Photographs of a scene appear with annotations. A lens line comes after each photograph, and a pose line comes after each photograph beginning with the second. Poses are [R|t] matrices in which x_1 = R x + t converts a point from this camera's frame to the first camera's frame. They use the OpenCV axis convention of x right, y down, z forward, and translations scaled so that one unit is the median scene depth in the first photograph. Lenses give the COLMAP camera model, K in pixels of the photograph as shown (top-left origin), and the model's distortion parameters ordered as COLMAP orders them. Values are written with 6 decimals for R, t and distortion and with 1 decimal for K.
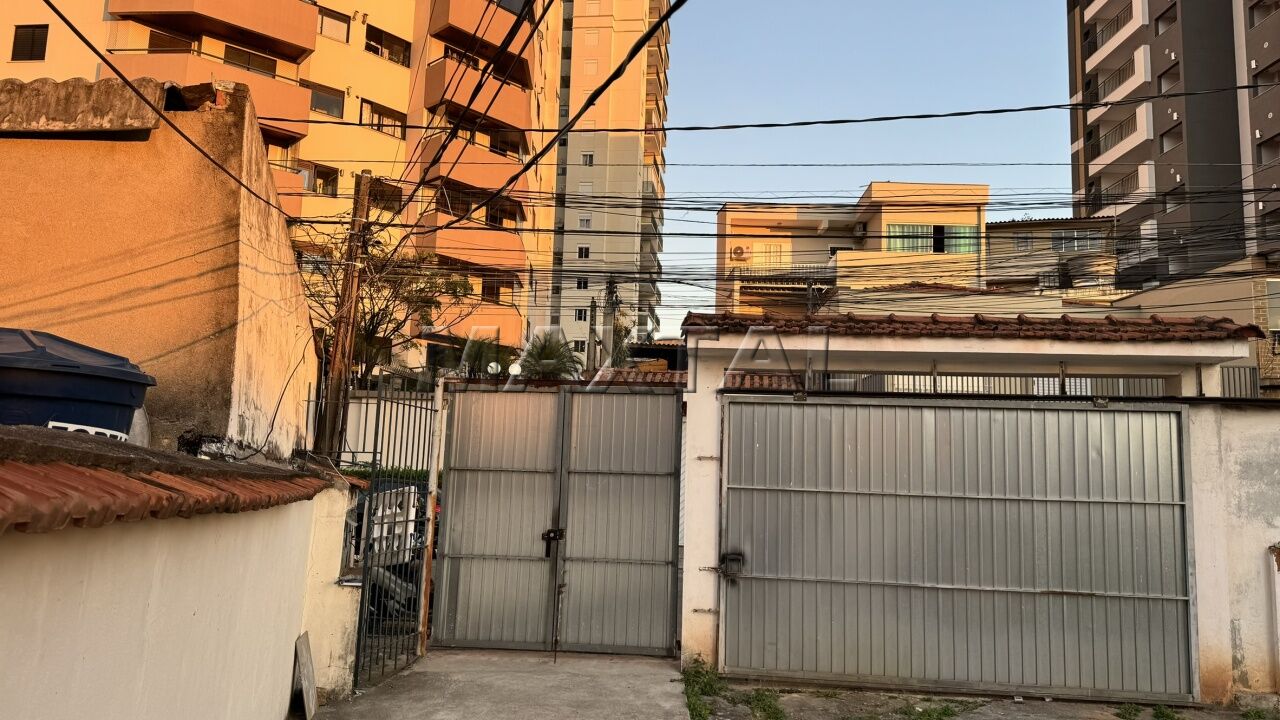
lens RADIAL K [[900.5, 0, 649.1], [0, 900.5, 367.2], [0, 0, 1]] dist [0.057644, -0.077779]
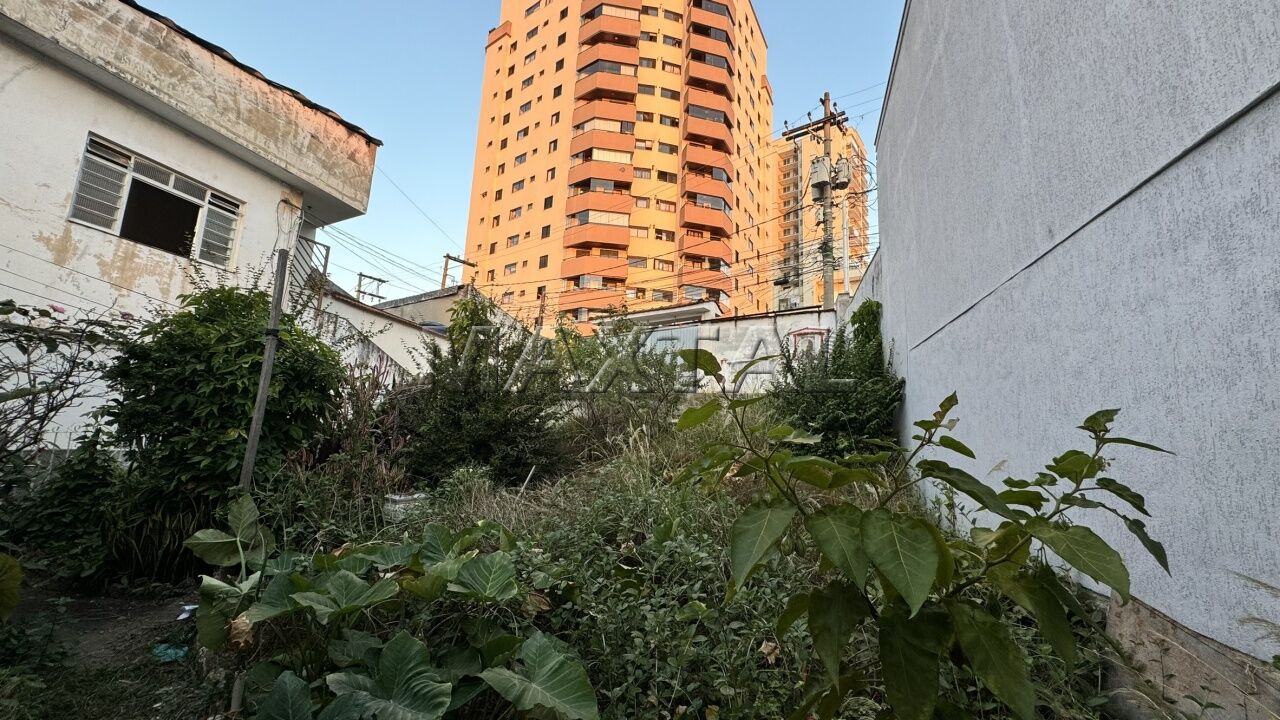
lens RADIAL K [[508.6, 0, 639.2], [0, 508.6, 359.1], [0, 0, 1]] dist [-0.002124, 0.000594]
pose [[0.857424, -0.080637, -0.508253, 1.350468], [0.051204, 0.996114, -0.071658, 0.305219], [0.512056, 0.035417, 0.858221, -0.819104]]
